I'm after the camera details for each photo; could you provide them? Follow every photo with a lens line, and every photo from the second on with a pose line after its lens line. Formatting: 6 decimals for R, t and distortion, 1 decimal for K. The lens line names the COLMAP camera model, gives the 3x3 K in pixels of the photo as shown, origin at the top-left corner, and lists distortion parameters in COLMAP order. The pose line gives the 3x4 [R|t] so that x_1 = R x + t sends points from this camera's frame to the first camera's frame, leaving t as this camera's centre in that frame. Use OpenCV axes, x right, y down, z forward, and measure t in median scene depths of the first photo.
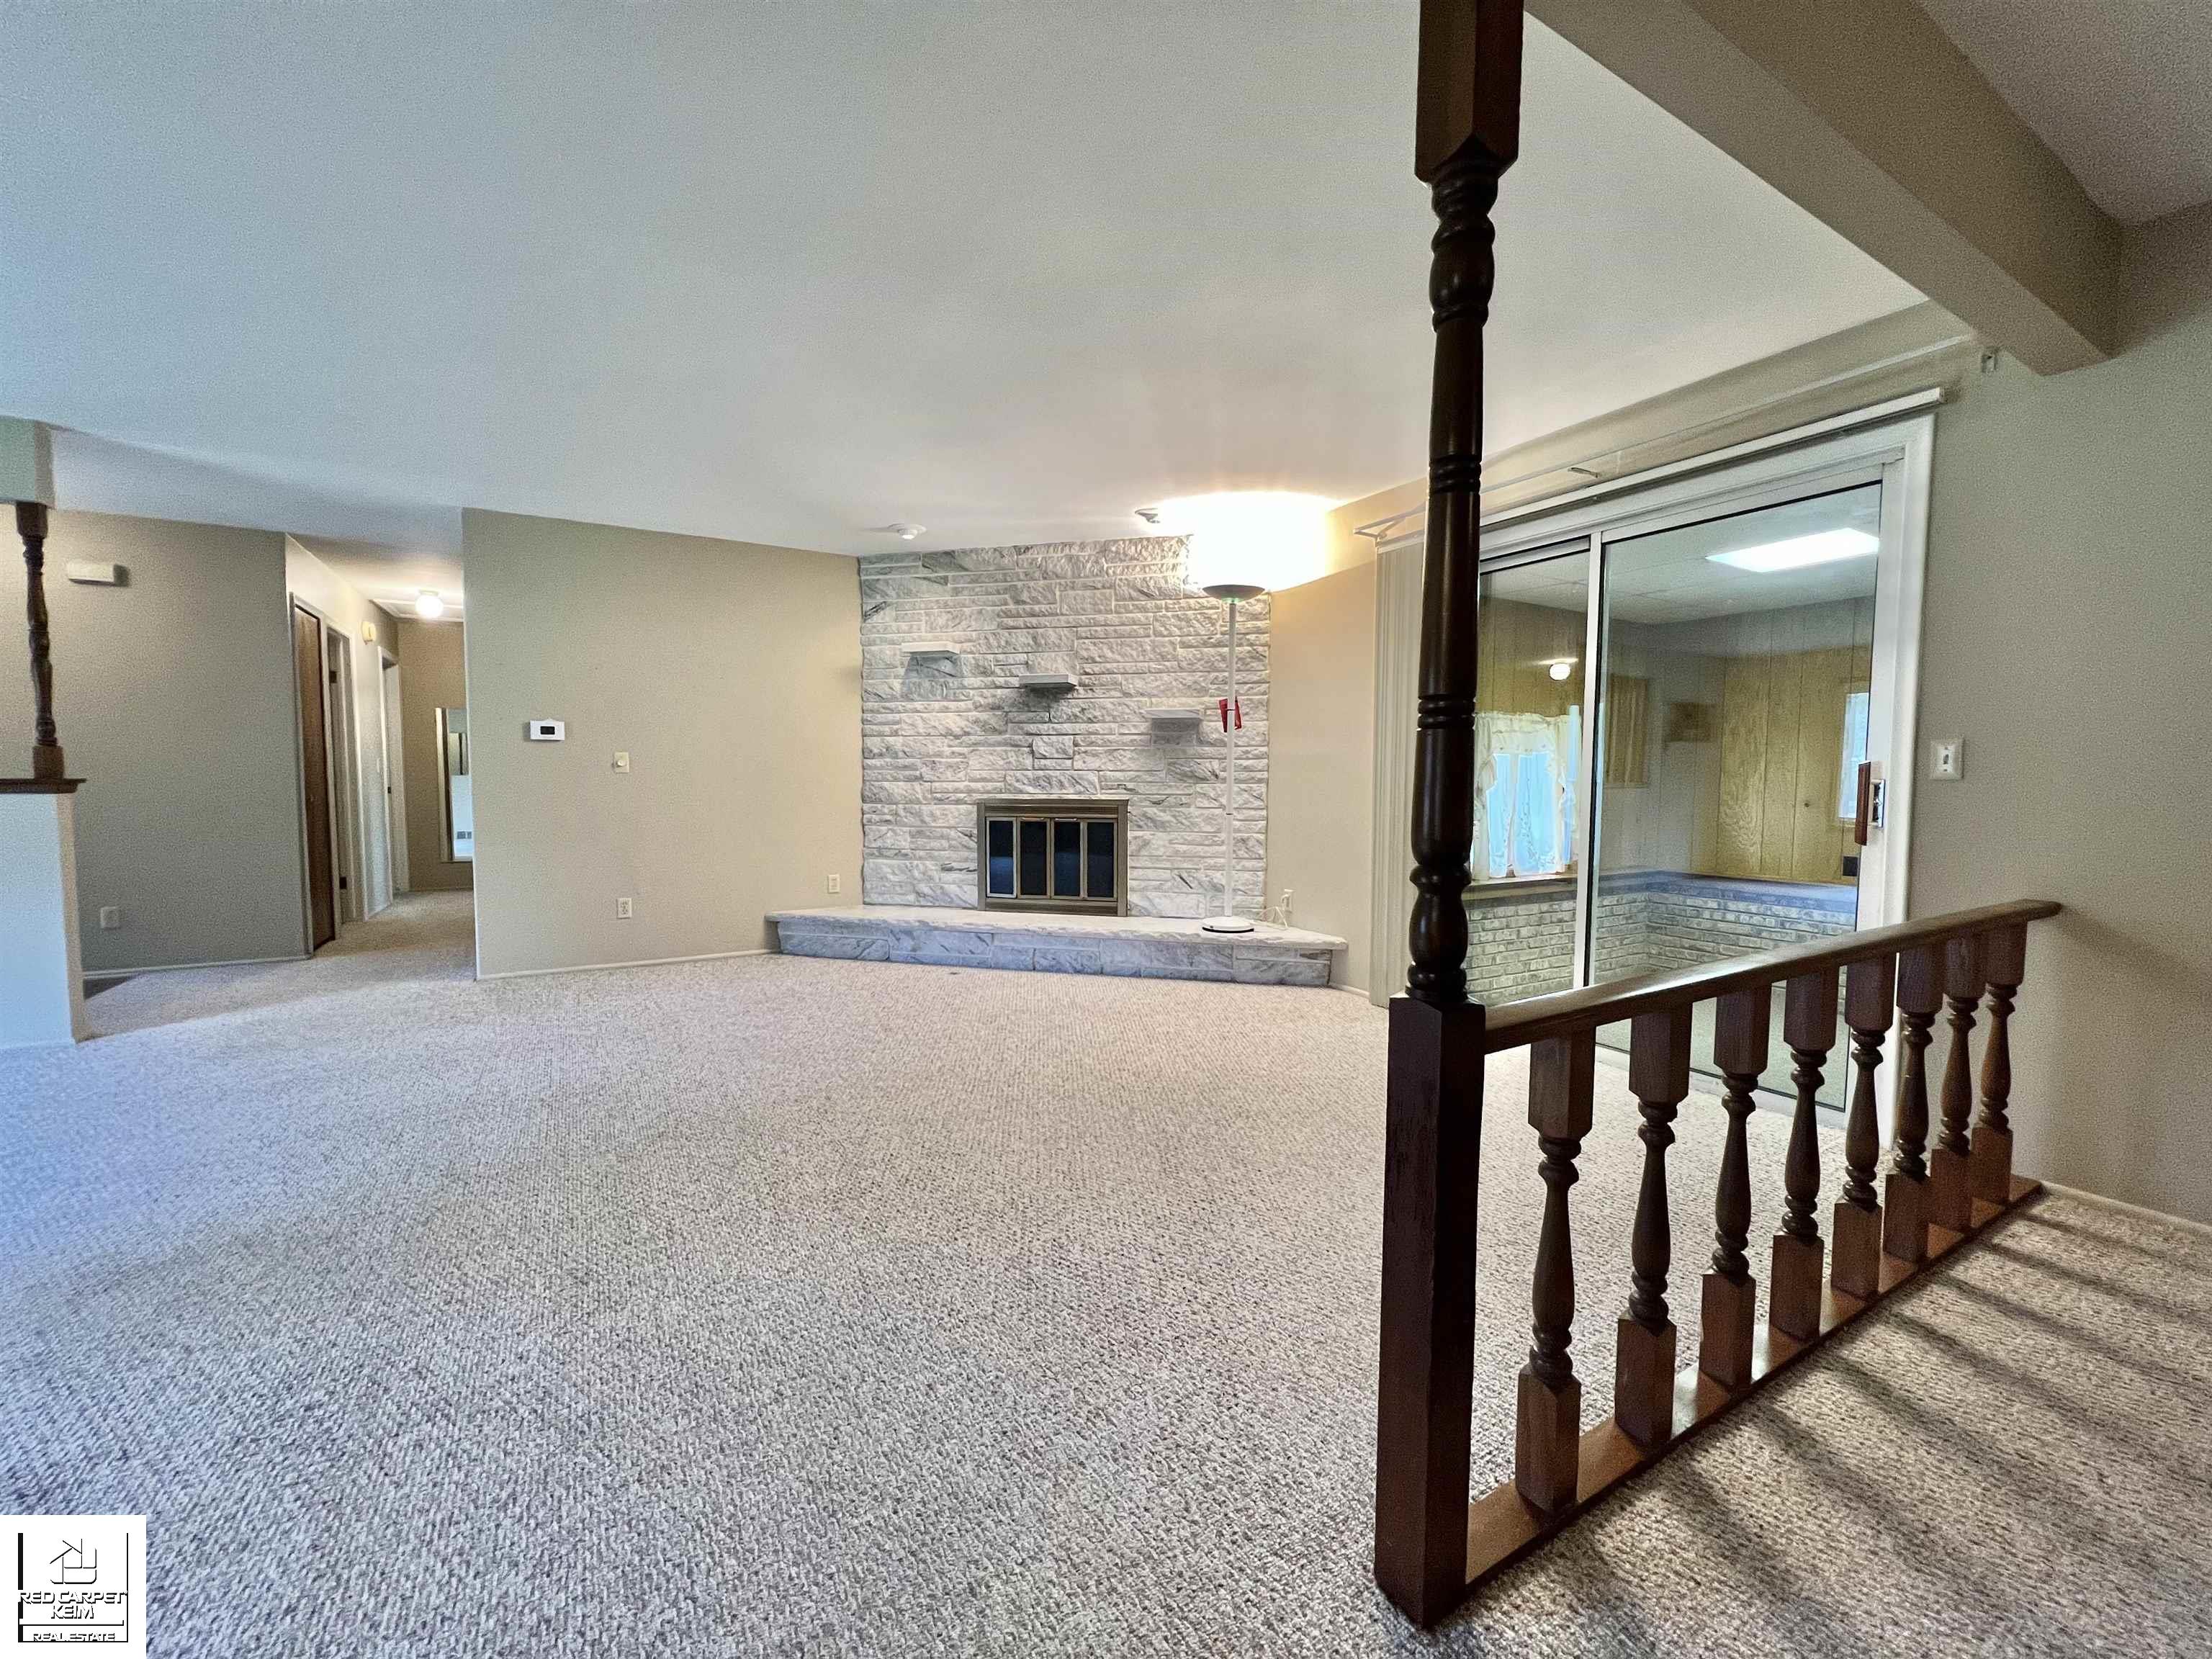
lens RADIAL K [[881.1, 0, 1103.8], [0, 881.1, 837.7], [0, 0, 1]] dist [-0.001769, 0.000223]
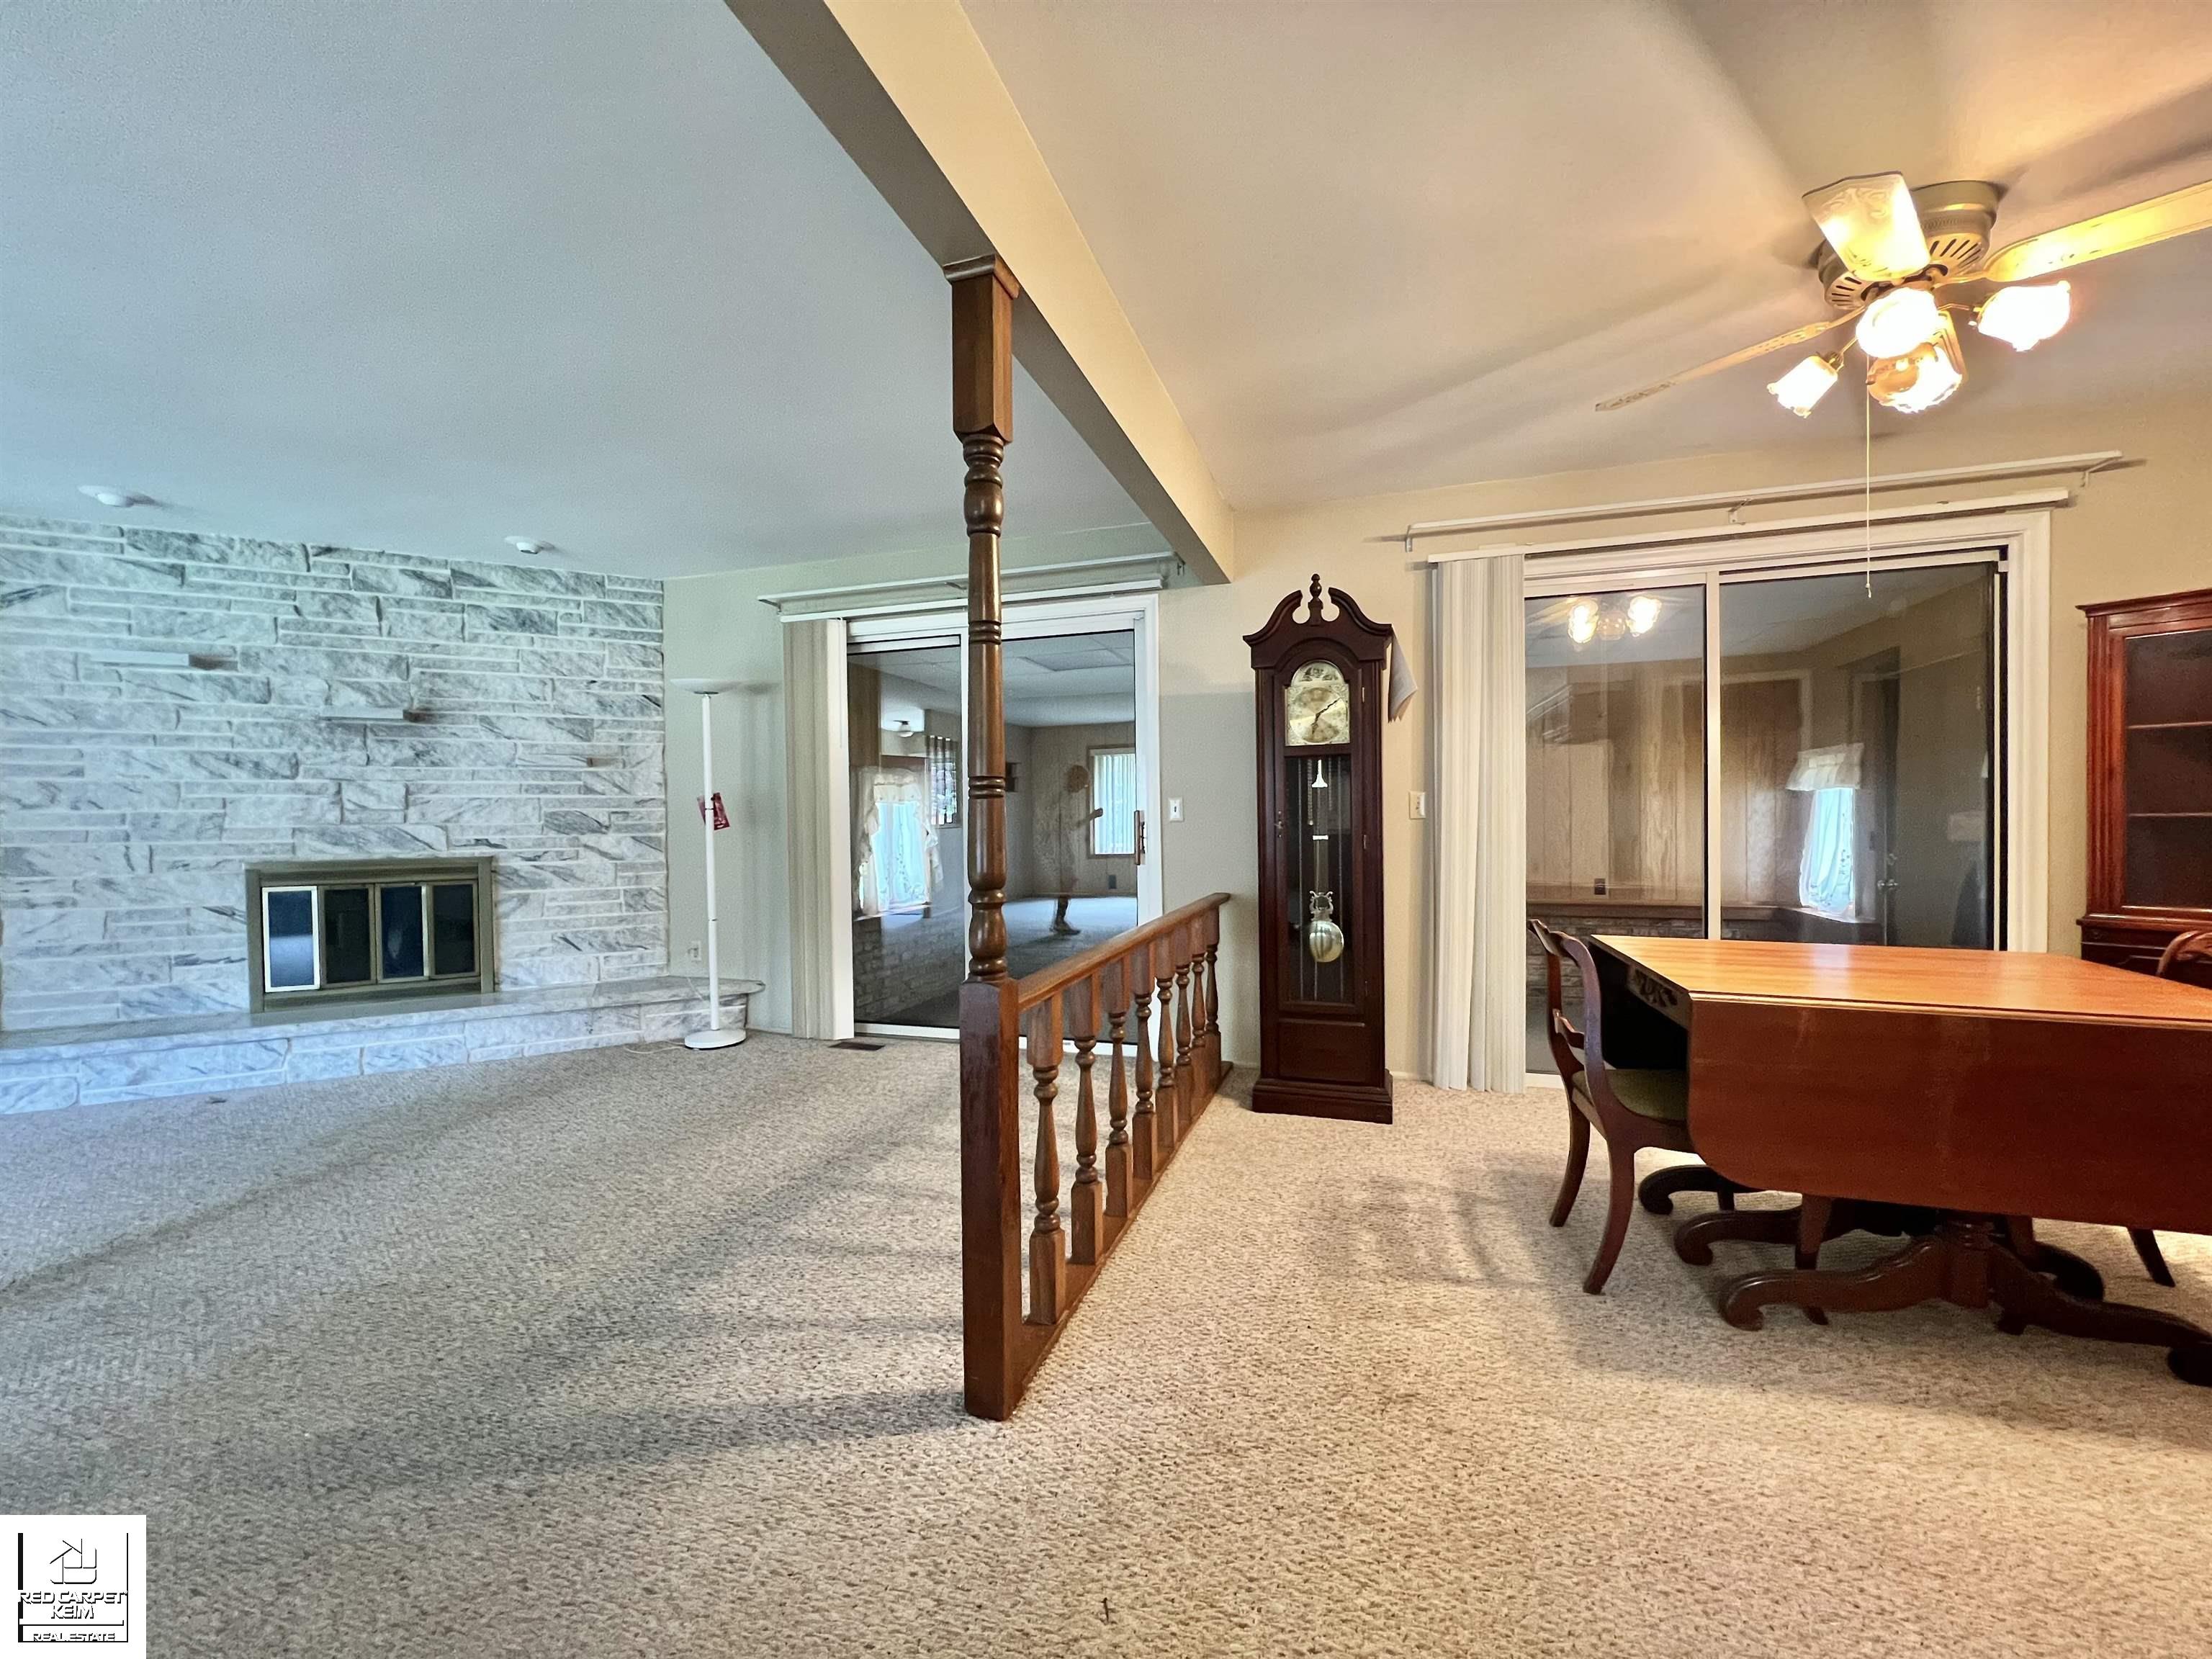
lens RADIAL K [[881.1, 0, 1103.8], [0, 881.1, 837.7], [0, 0, 1]] dist [-0.001769, 0.000223]
pose [[0.748876, -0.028180, 0.662110, -0.095090], [0.061119, 0.997774, -0.026662, -0.001242], [-0.659886, 0.060434, 0.748932, -0.052290]]
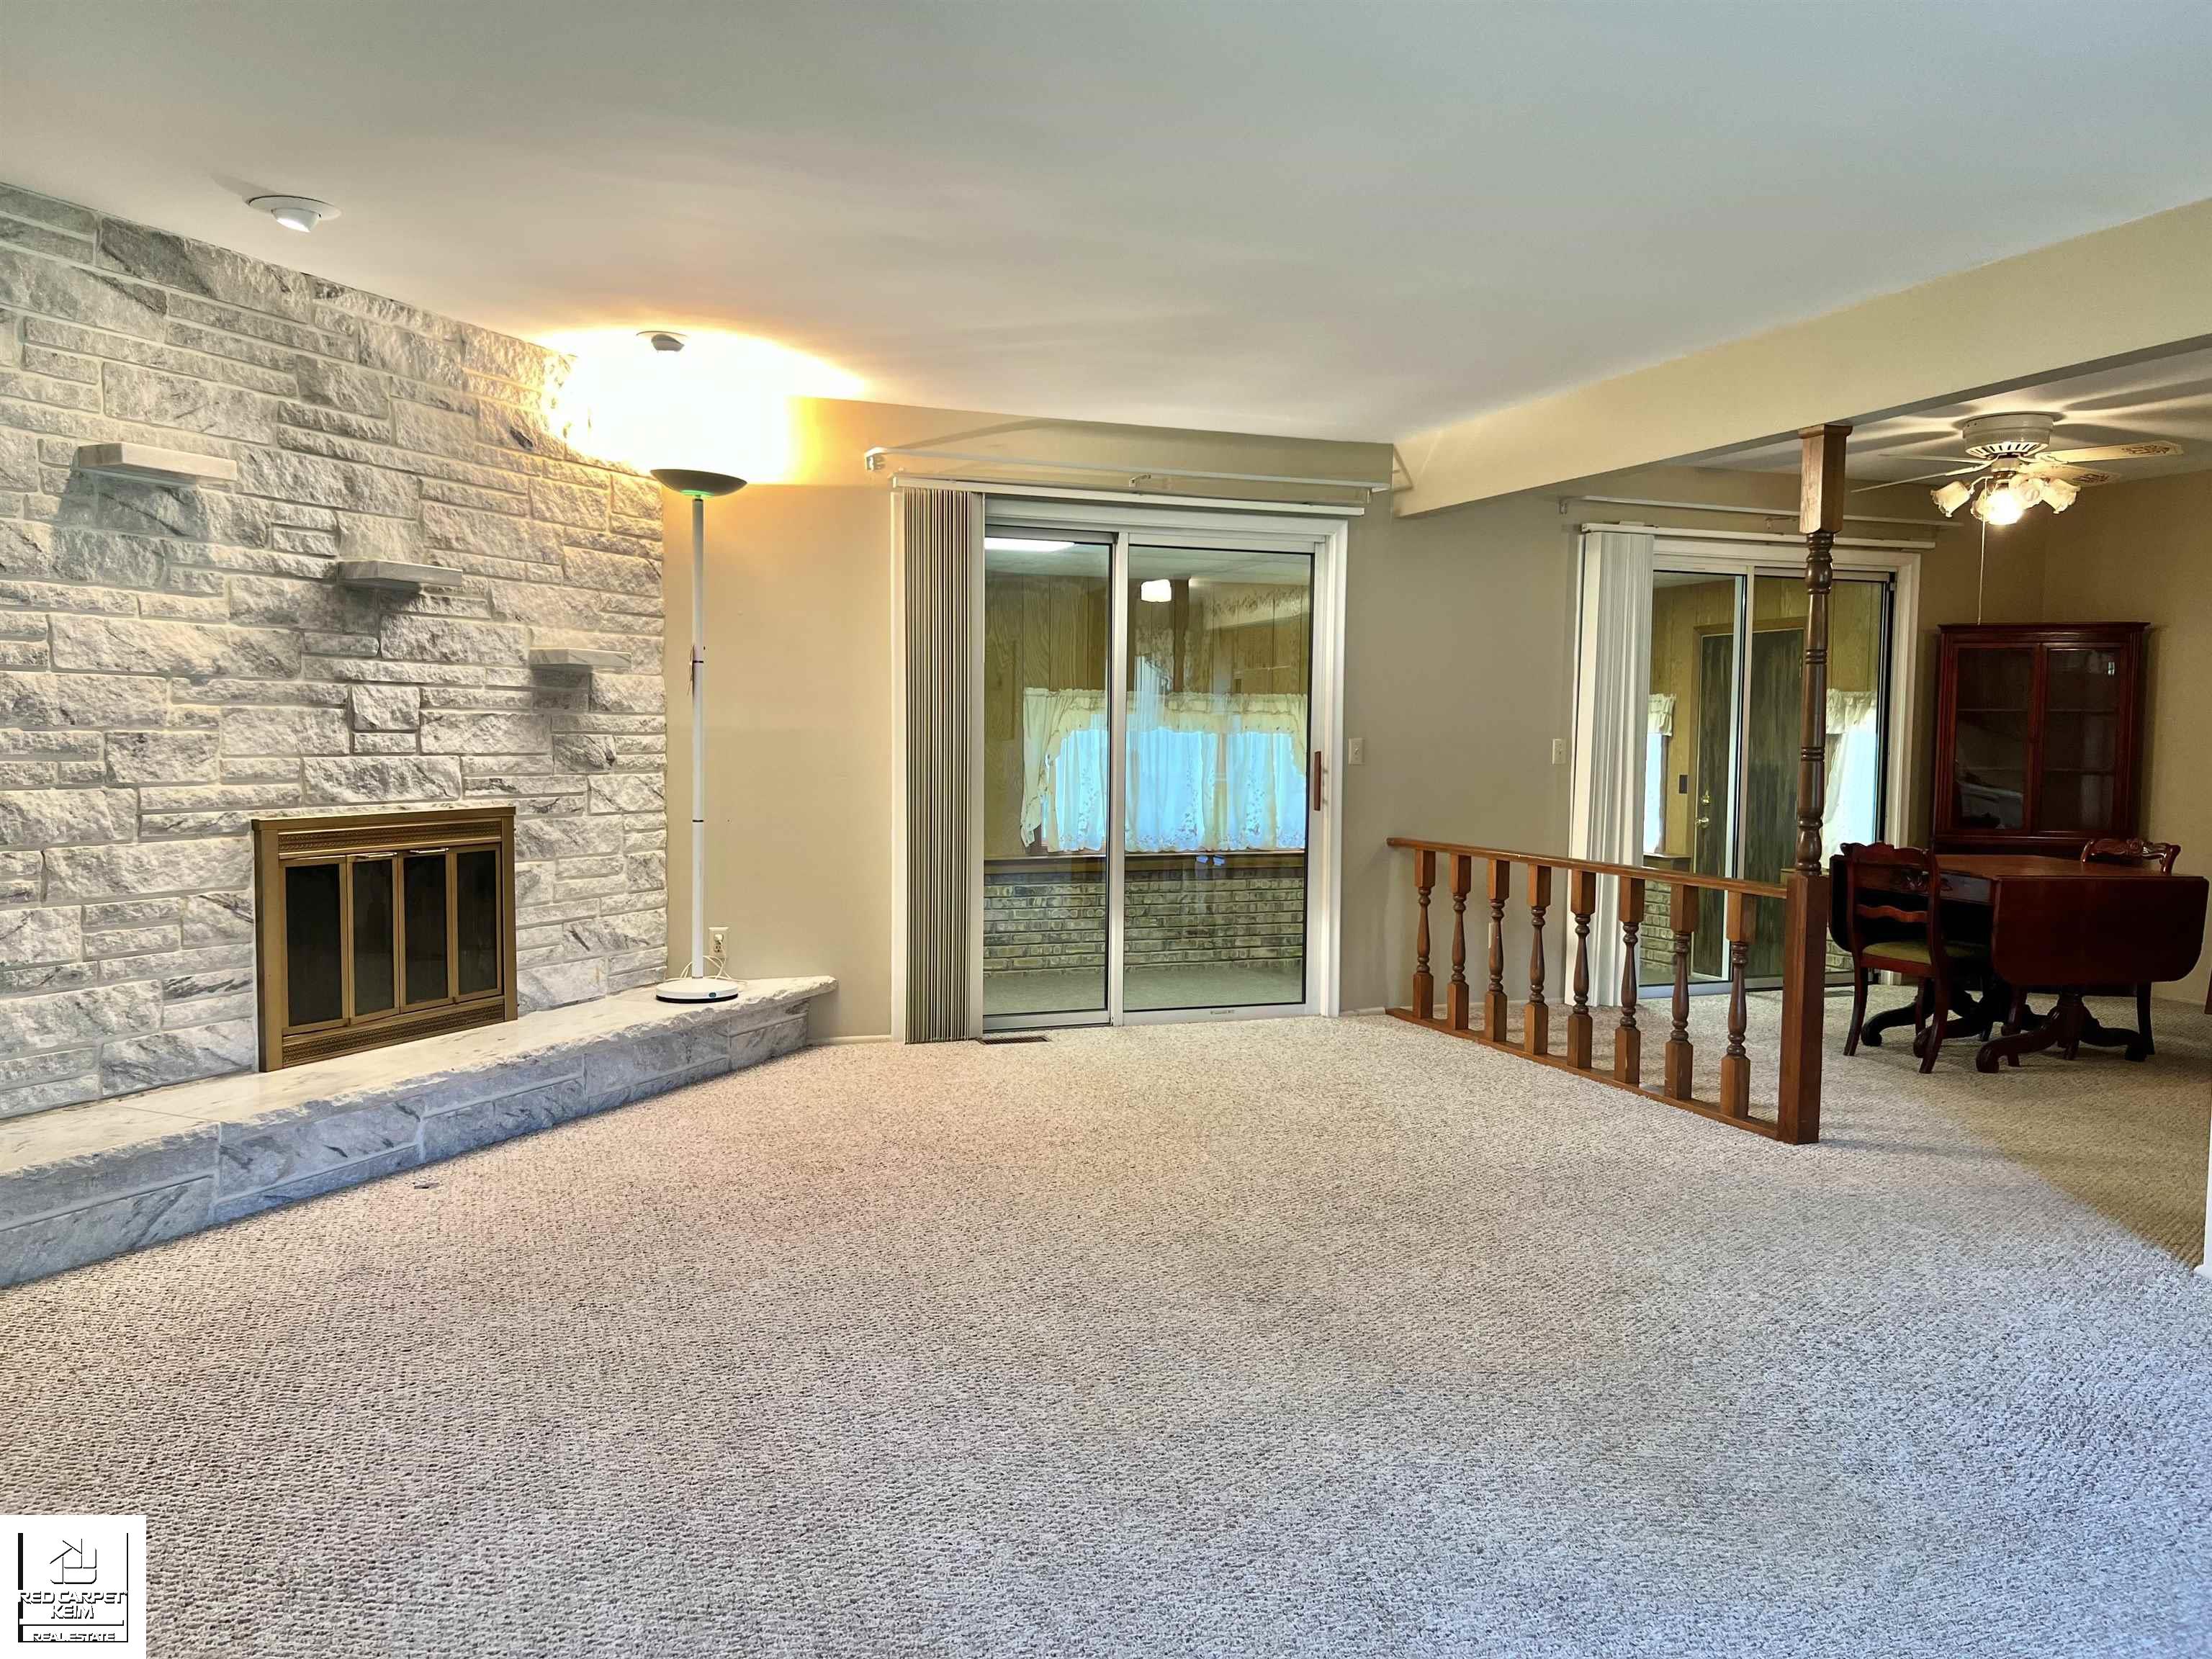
lens RADIAL K [[1672.4, 0, 1108.6], [0, 1672.4, 836.3], [0, 0, 1]] dist [0.032511, -0.003179]
pose [[0.170898, -0.064045, 0.983205, -0.939481], [0.057329, 0.996841, 0.054968, -0.060578], [-0.983619, 0.046973, 0.174030, 0.446285]]
